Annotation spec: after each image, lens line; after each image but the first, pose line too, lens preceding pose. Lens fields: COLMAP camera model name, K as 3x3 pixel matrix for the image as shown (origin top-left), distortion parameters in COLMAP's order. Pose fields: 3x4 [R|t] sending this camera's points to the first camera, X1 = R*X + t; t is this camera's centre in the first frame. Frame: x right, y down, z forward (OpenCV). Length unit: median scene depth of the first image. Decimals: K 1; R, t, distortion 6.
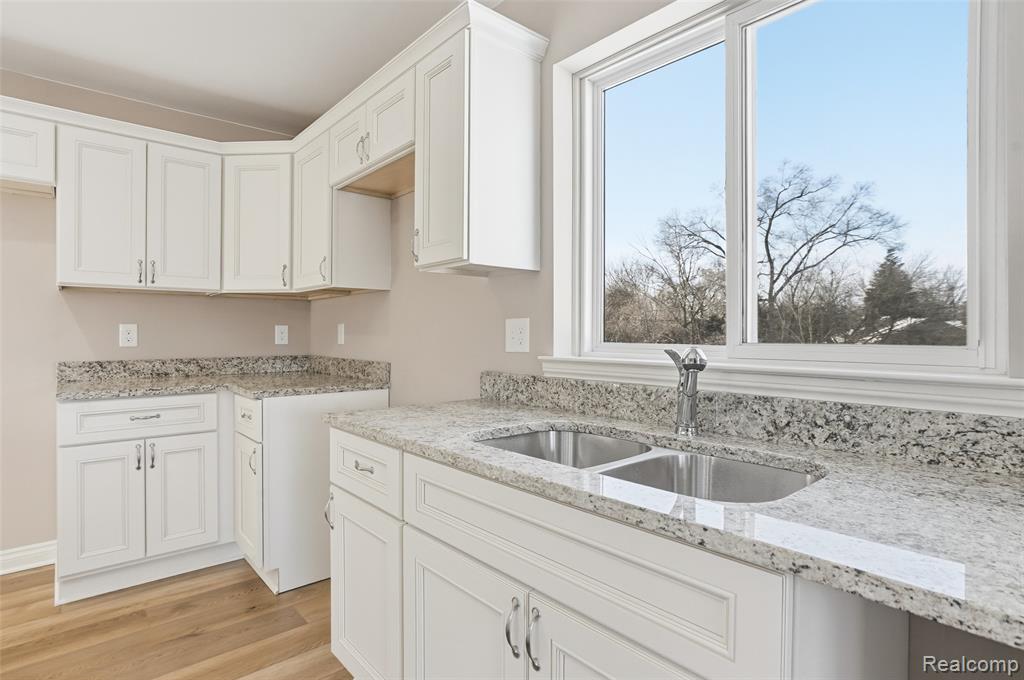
lens RADIAL K [[531.7, 0, 519.9], [0, 531.7, 337.3], [0, 0, 1]] dist [-0.052046, 0.022212]
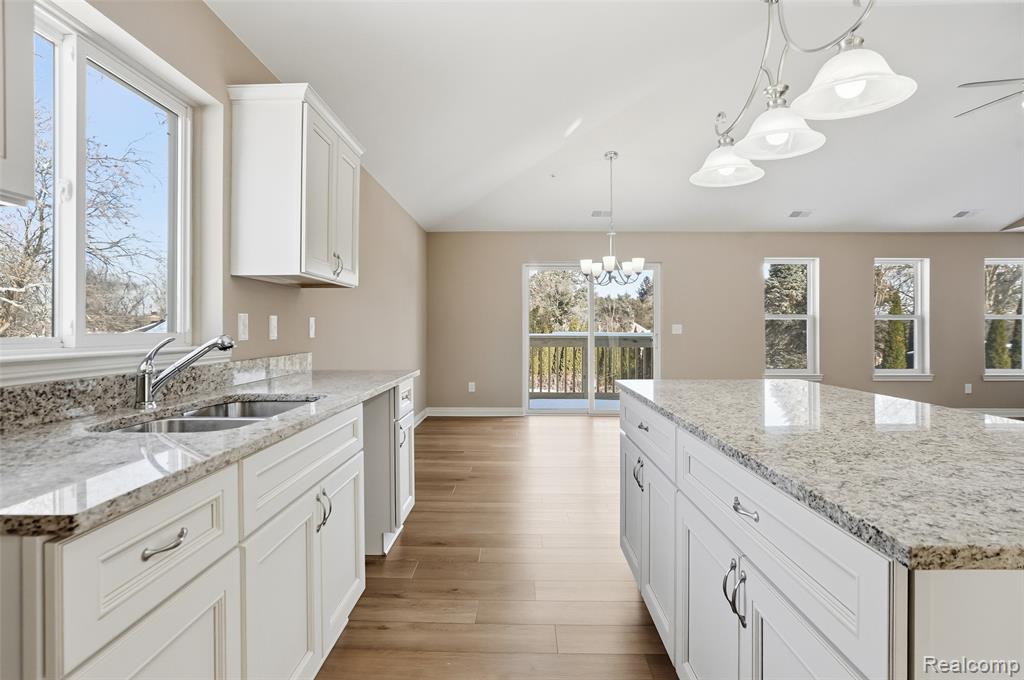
lens RADIAL K [[531.7, 0, 500.3], [0, 531.7, 320.6], [0, 0, 1]] dist [-0.052046, 0.022212]
pose [[-0.725746, 0.009526, 0.687897, -0.631675], [0.005158, 0.999951, -0.008406, -0.002851], [-0.687944, -0.002552, -0.725759, 0.743482]]
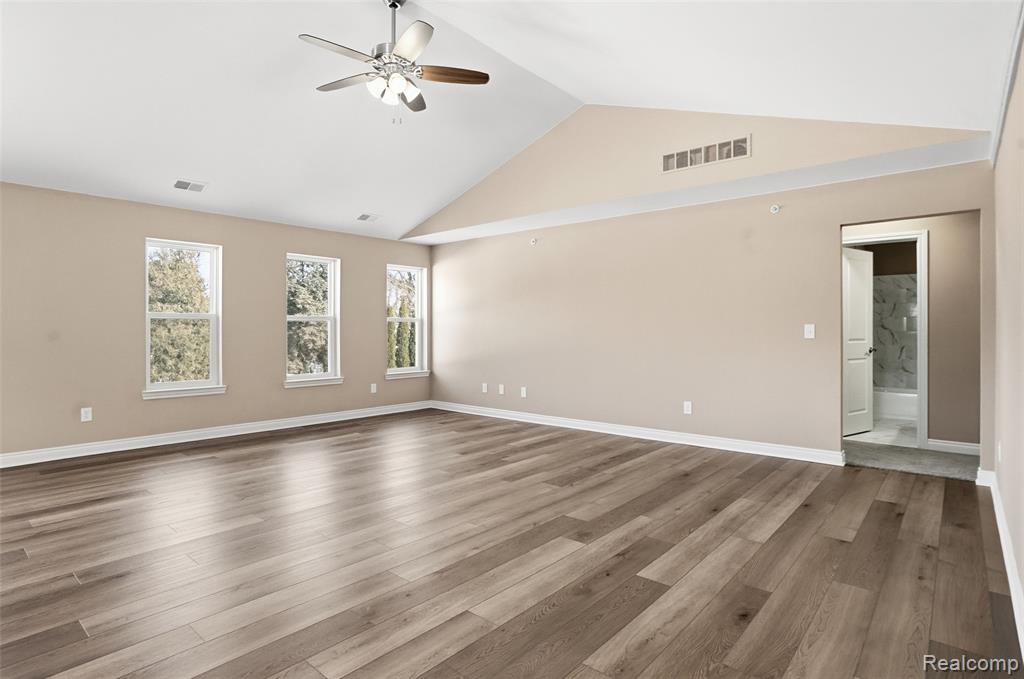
lens RADIAL K [[531.7, 0, 512.3], [0, 531.7, 344.5], [0, 0, 1]] dist [-0.052046, 0.022212]
pose [[-0.990991, 0.002913, -0.133900, -0.922375], [-0.001834, 0.999375, 0.035310, -0.001358], [0.133919, 0.035238, -0.990366, 0.003067]]
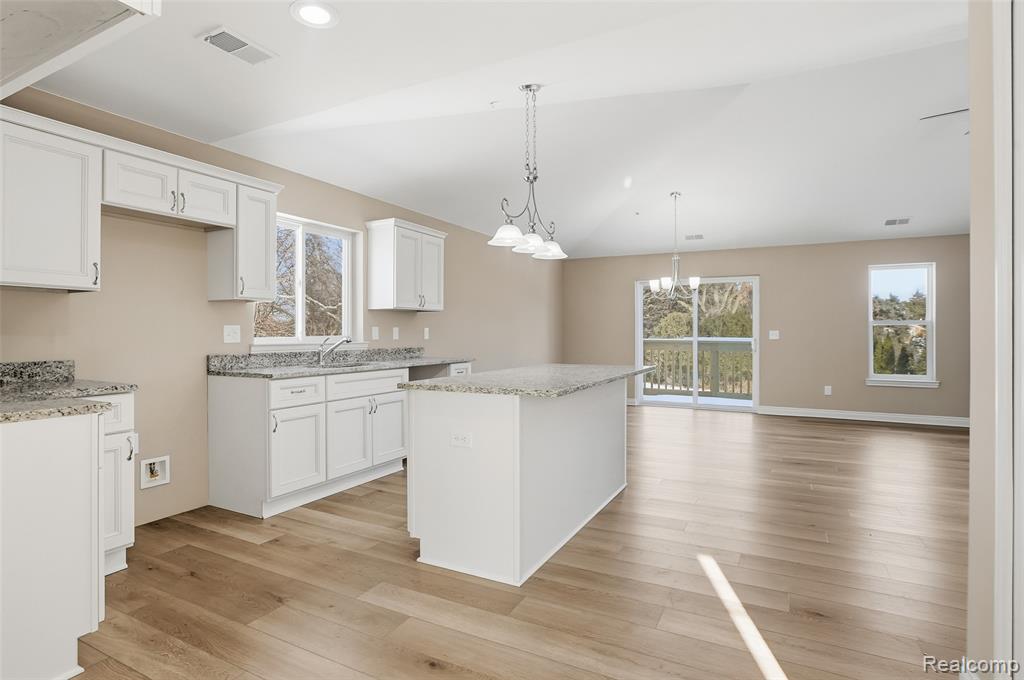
lens RADIAL K [[531.7, 0, 498.1], [0, 531.7, 332.5], [0, 0, 1]] dist [-0.052046, 0.022212]
pose [[-0.343362, 0.001036, 0.939202, -1.747844], [0.006574, 0.999978, 0.001301, -0.004450], [-0.939180, 0.006621, -0.343362, 0.618740]]
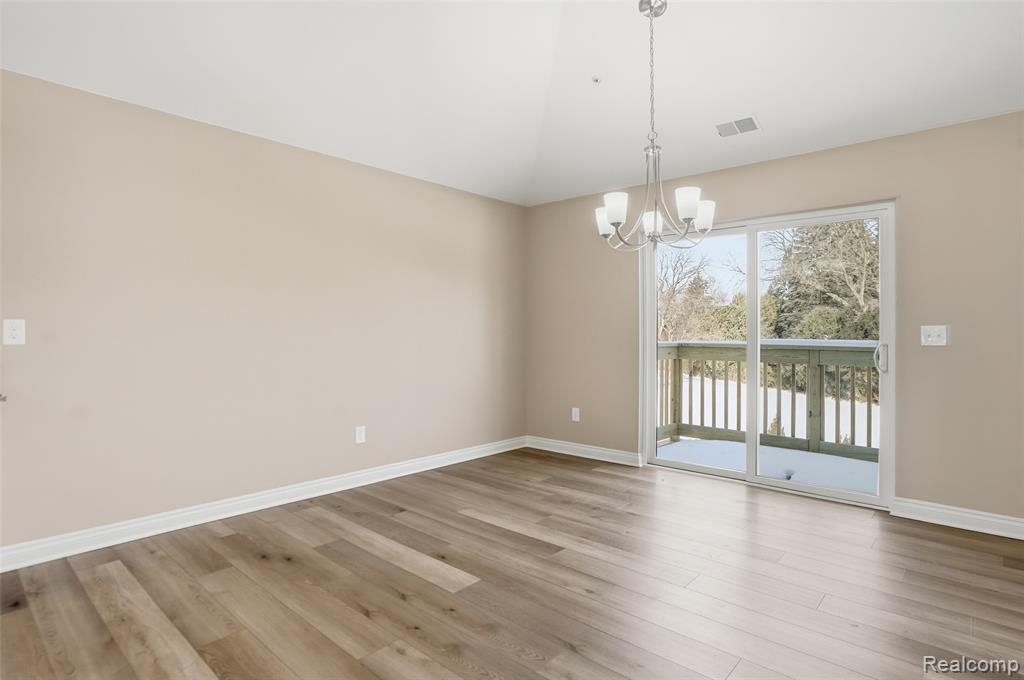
lens RADIAL K [[531.7, 0, 504.8], [0, 531.7, 335.4], [0, 0, 1]] dist [-0.052046, 0.022212]
pose [[-0.112671, -0.007739, 0.993602, -0.532525], [0.006510, 0.999942, 0.008526, 0.006913], [-0.993611, 0.007429, -0.112614, -0.799650]]
